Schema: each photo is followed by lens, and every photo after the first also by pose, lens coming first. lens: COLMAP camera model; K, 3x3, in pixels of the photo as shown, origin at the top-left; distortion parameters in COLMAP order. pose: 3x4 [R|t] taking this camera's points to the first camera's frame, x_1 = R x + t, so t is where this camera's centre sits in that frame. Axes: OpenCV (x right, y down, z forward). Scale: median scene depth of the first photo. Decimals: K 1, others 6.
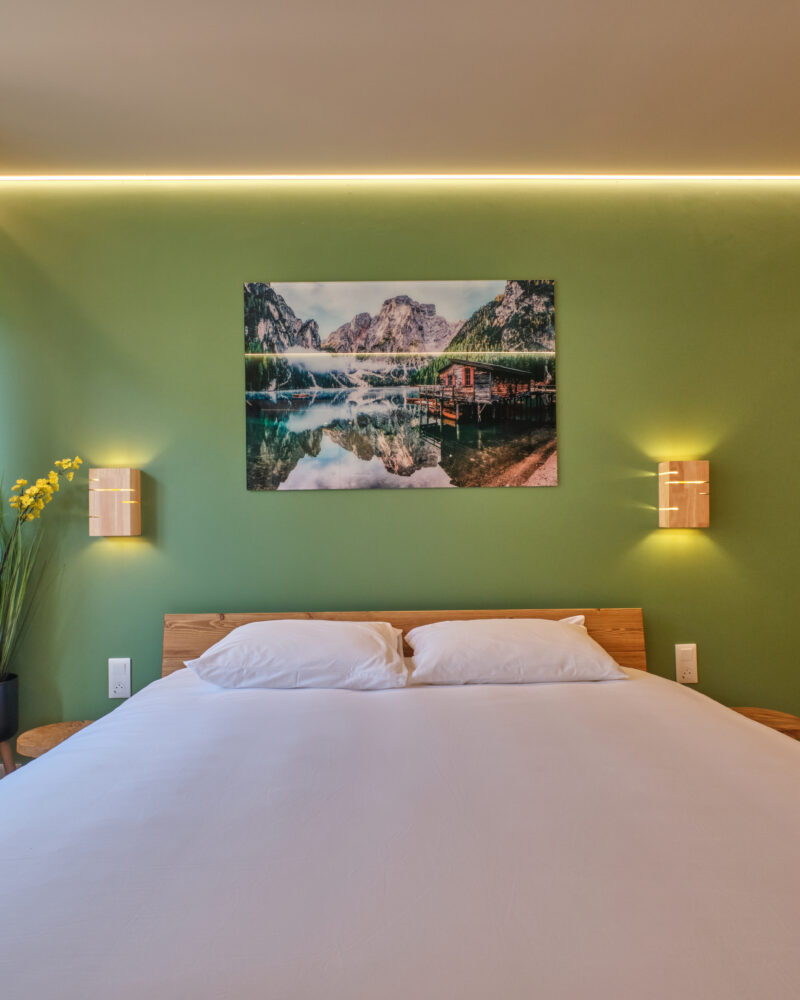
lens RADIAL K [[677.7, 0, 400.2], [0, 677.7, 511.0], [0, 0, 1]] dist [0.000336, -0.000026]
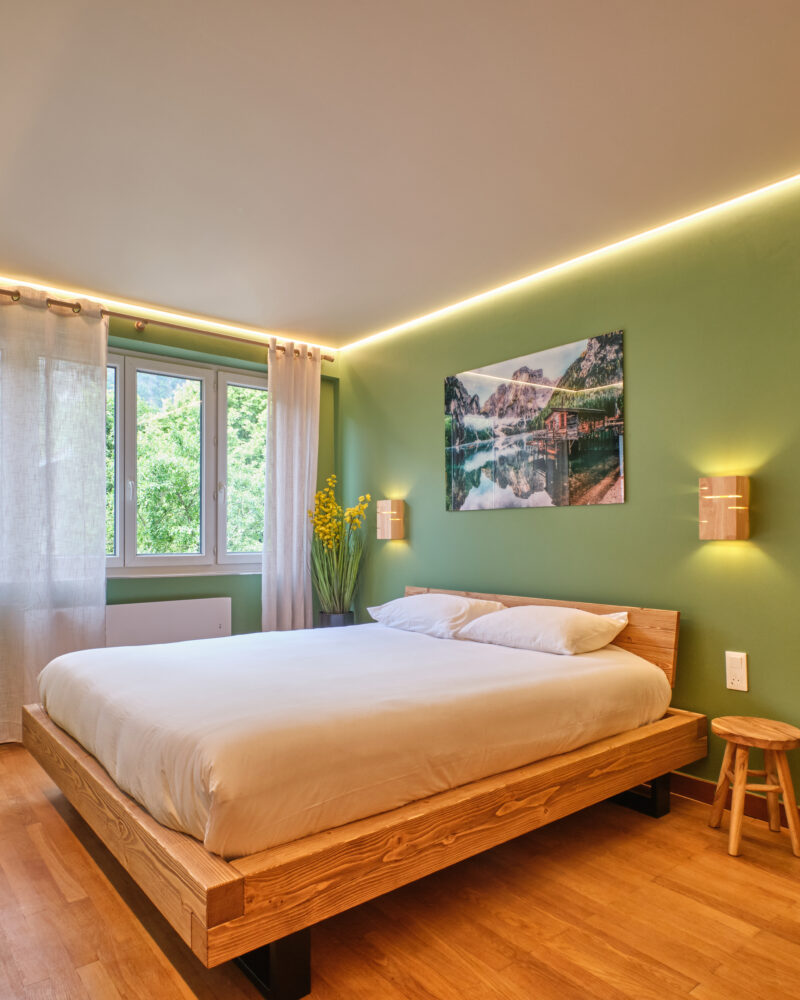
lens RADIAL K [[670.7, 0, 399.7], [0, 670.7, 526.4], [0, 0, 1]] dist [-0.000068, -0.000091]
pose [[0.621376, 0.000851, -0.783512, 0.910387], [0.010418, 0.999902, 0.009348, -0.011110], [0.783443, -0.013971, 0.621307, -0.041019]]
